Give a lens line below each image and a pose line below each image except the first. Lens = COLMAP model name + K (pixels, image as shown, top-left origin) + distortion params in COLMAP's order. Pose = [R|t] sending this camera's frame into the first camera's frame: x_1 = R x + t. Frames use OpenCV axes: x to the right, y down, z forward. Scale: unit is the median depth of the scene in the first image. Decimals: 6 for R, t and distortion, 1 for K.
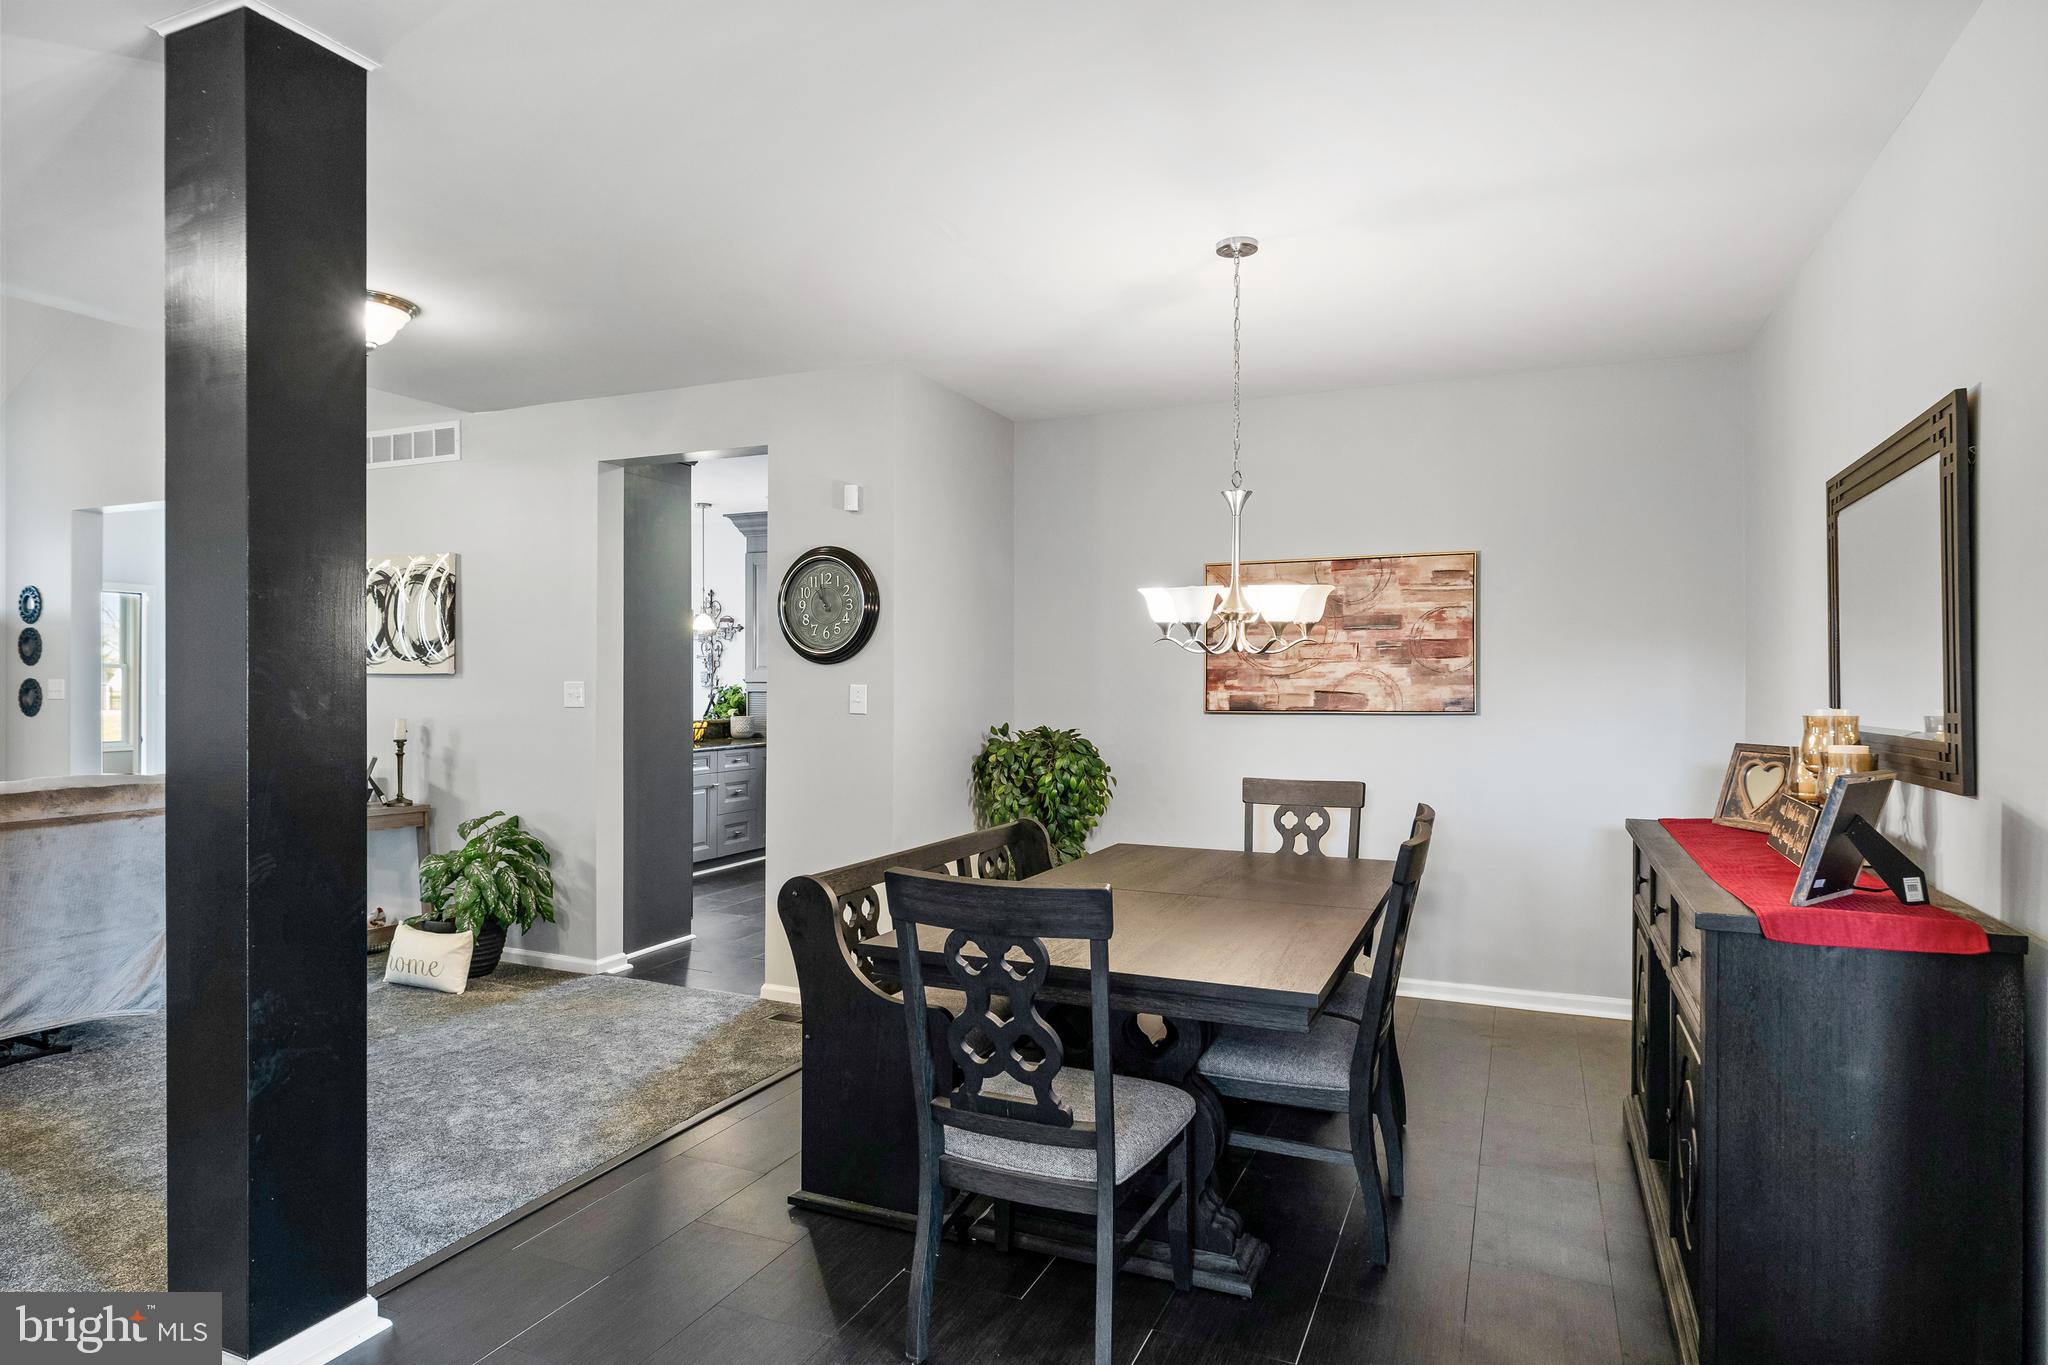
lens RADIAL K [[1153.3, 0, 1024.9], [0, 1153.3, 690.3], [0, 0, 1]] dist [-0.001625, 0.001630]
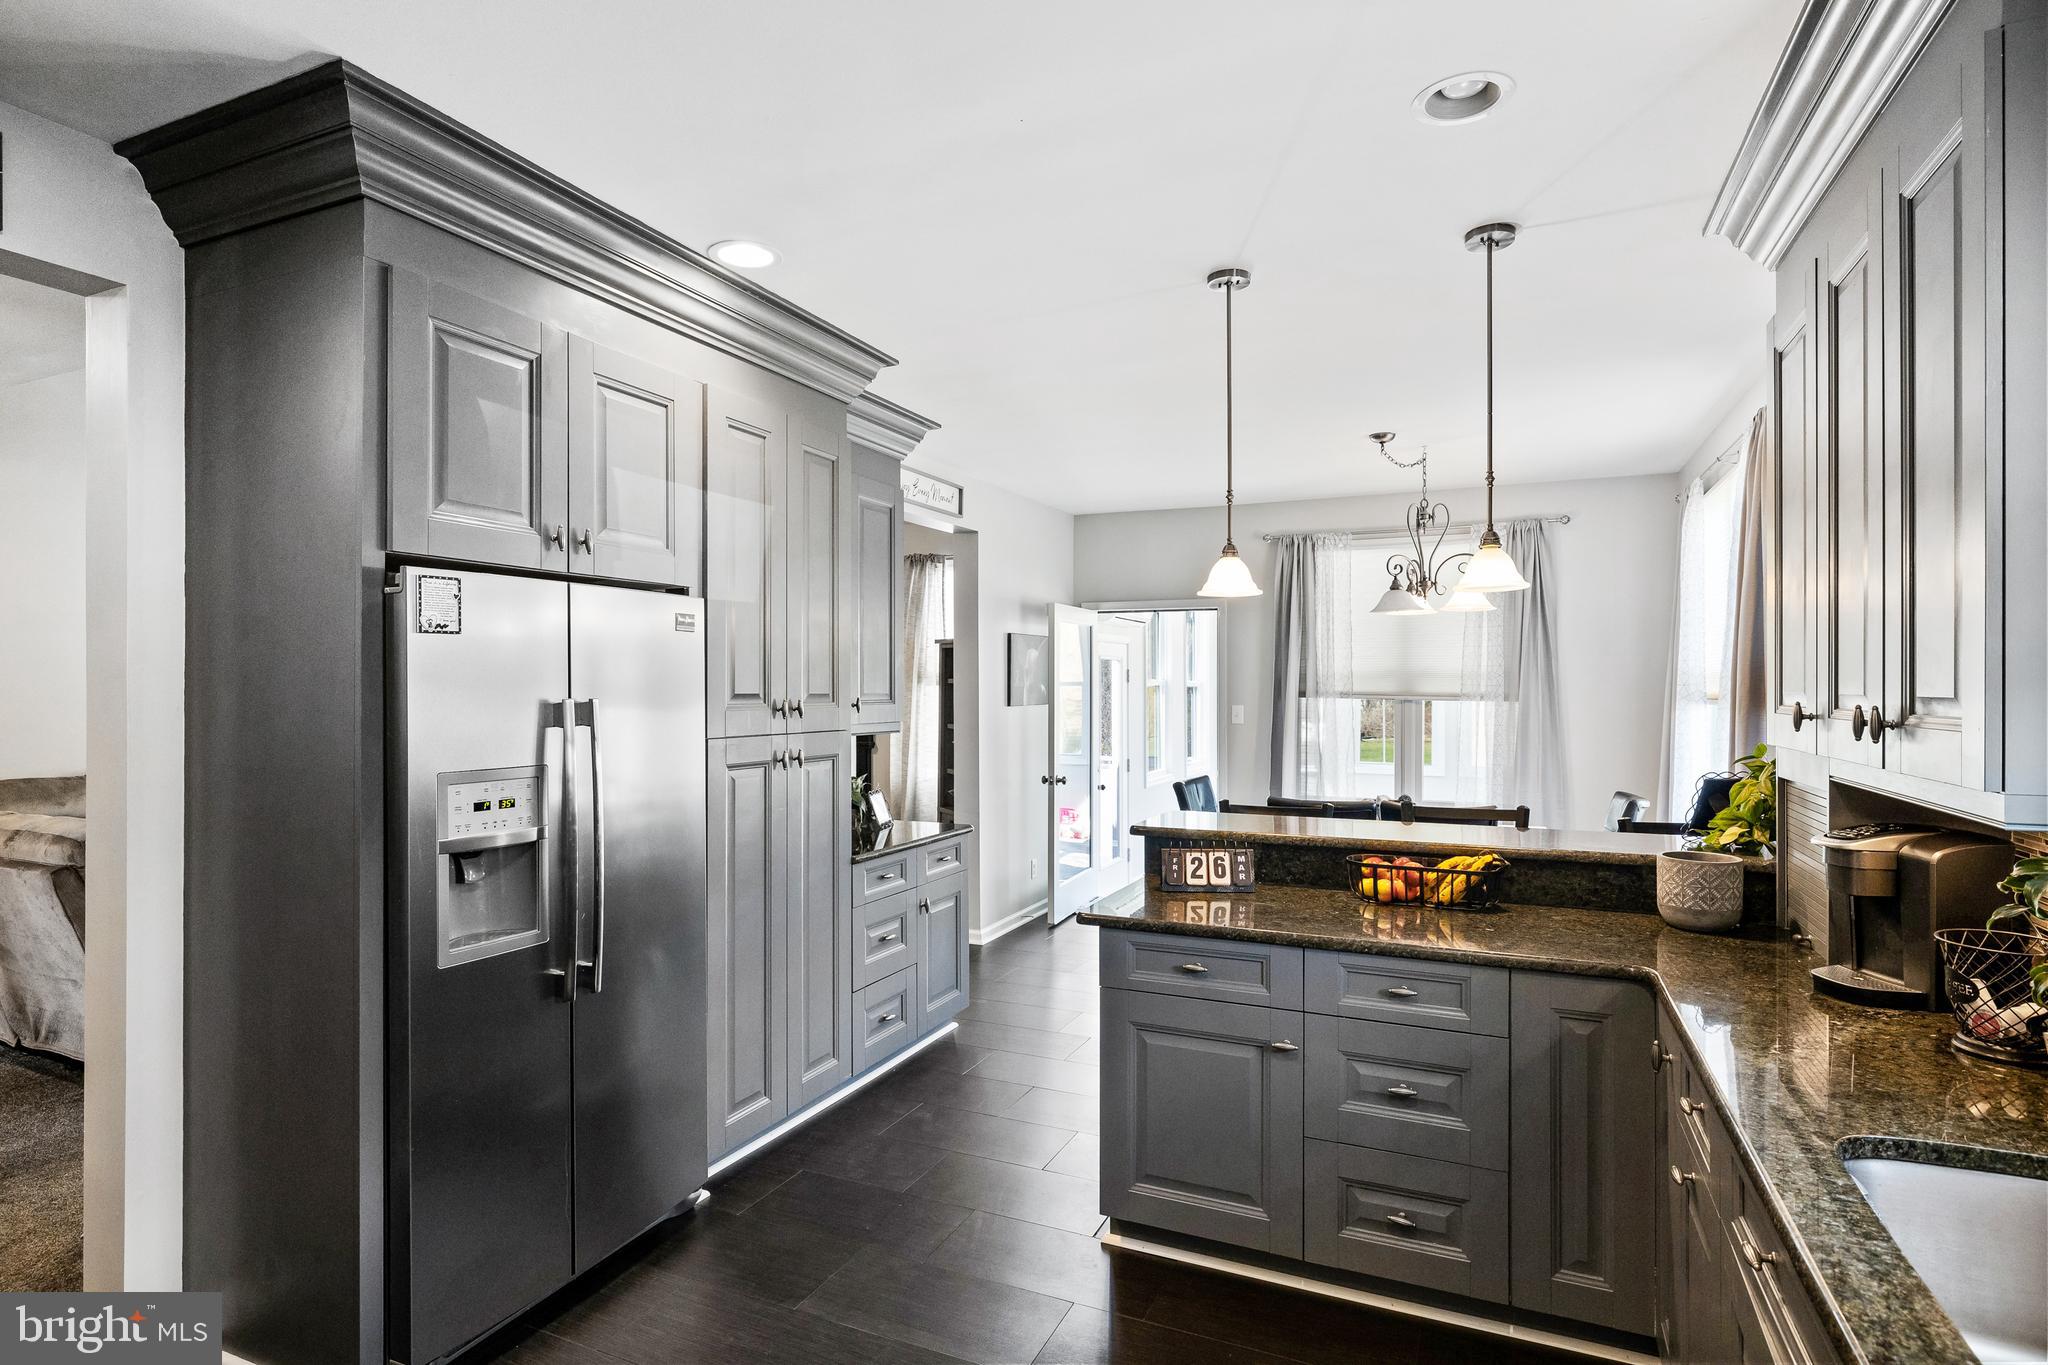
lens RADIAL K [[1056.5, 0, 1026.1], [0, 1056.5, 674.2], [0, 0, 1]] dist [-0.005684, -0.001191]
pose [[-0.009692, -0.008556, -0.999916, 0.038054], [-0.017189, 0.999817, -0.008388, -0.020417], [0.999805, 0.017106, -0.009838, 0.800558]]
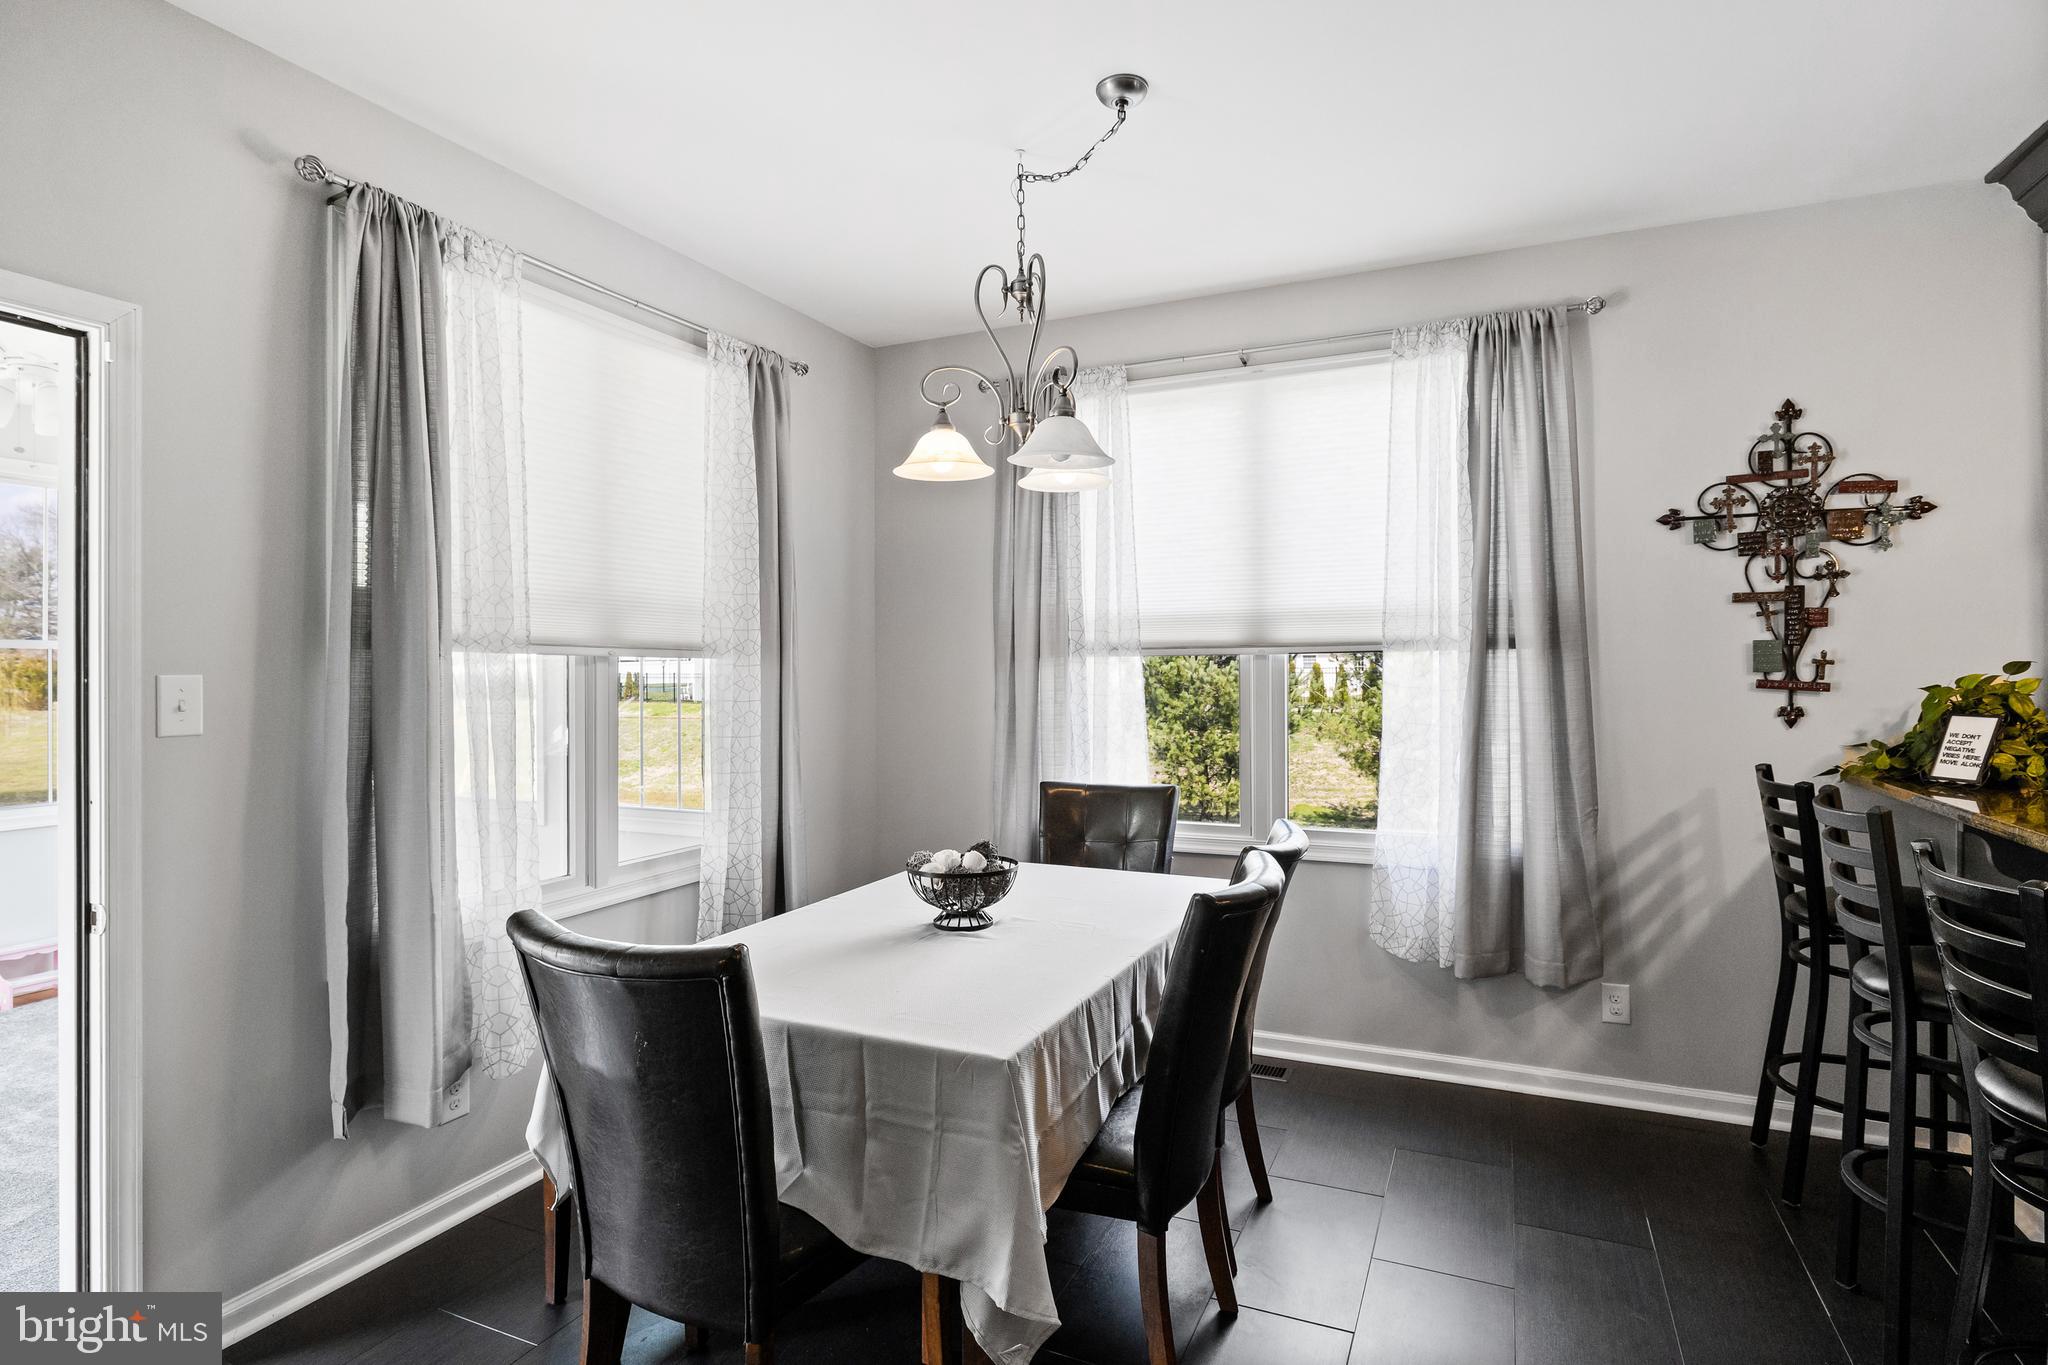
lens RADIAL K [[1056.5, 0, 1026.1], [0, 1056.5, 674.2], [0, 0, 1]] dist [-0.005684, -0.001191]
pose [[0.999852, -0.006818, -0.015784, -0.519422], [0.006807, 0.999977, -0.000784, -0.007864], [0.015789, 0.000677, 0.999875, 0.720537]]
